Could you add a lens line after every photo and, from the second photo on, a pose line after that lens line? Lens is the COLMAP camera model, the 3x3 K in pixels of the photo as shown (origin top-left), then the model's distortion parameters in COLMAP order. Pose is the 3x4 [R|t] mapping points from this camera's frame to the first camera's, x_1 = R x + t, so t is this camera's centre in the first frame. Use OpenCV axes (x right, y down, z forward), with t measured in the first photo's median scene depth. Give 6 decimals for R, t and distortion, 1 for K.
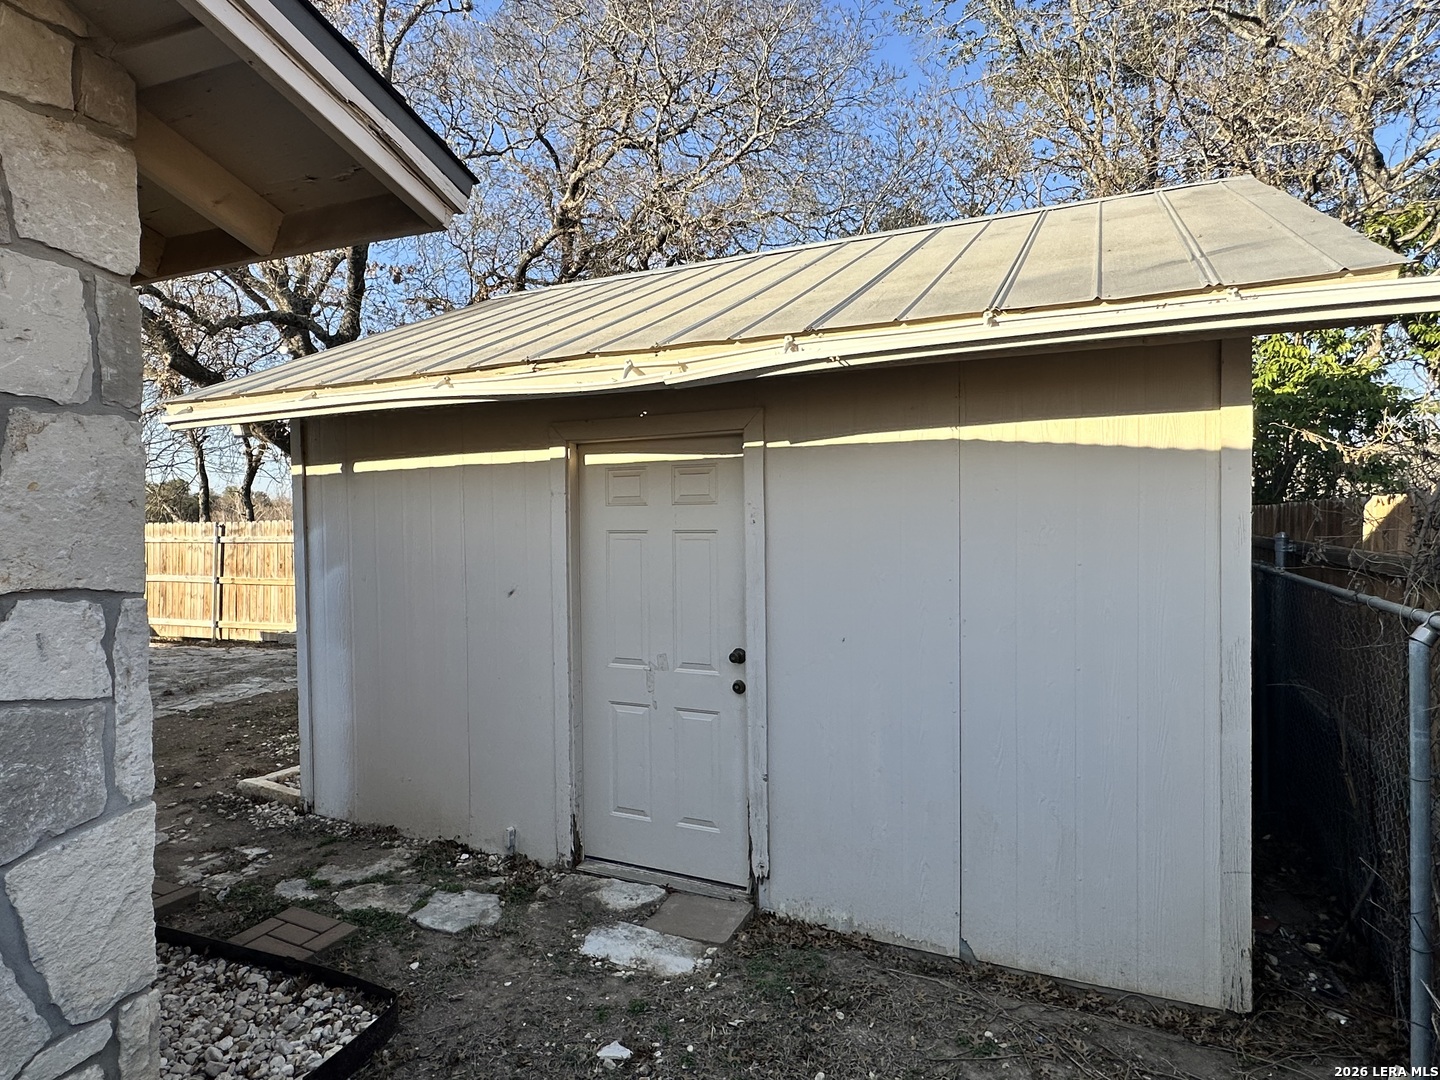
lens RADIAL K [[843.0, 0, 719.2], [0, 843.0, 537.0], [0, 0, 1]] dist [0.002427, 0.000792]
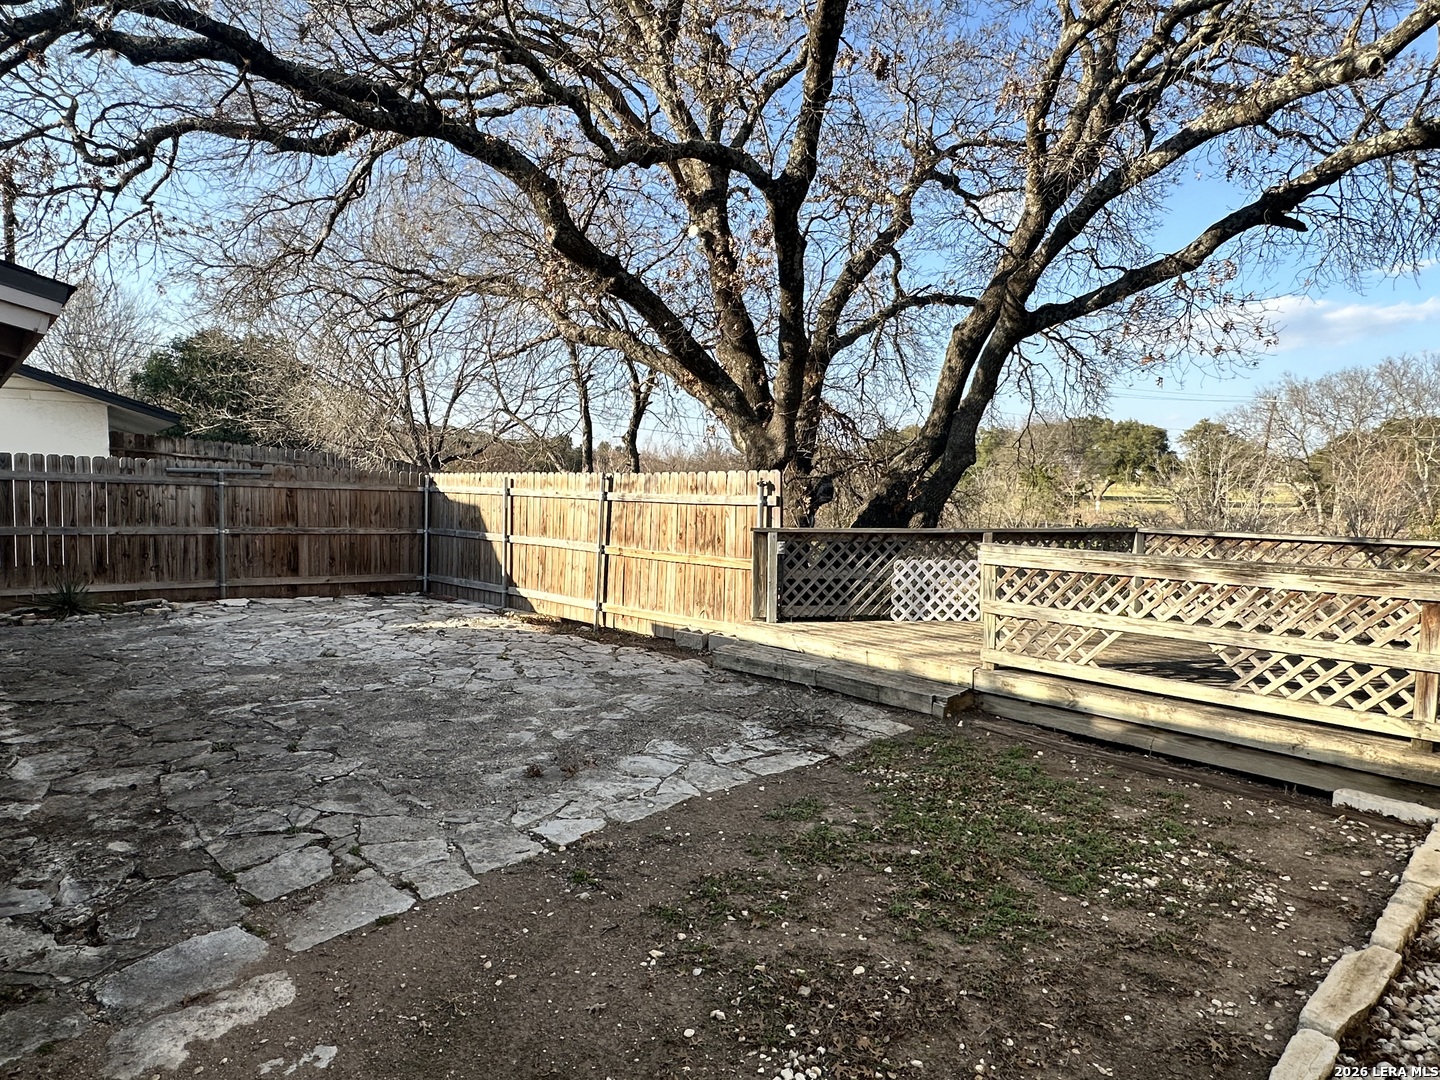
lens RADIAL K [[843.0, 0, 719.4], [0, 843.0, 537.1], [0, 0, 1]] dist [0.002427, 0.000792]
pose [[0.925429, 0.051124, -0.375455, -0.210431], [-0.033484, 0.998014, 0.053362, -0.003885], [0.377438, -0.036811, 0.925303, 0.334156]]
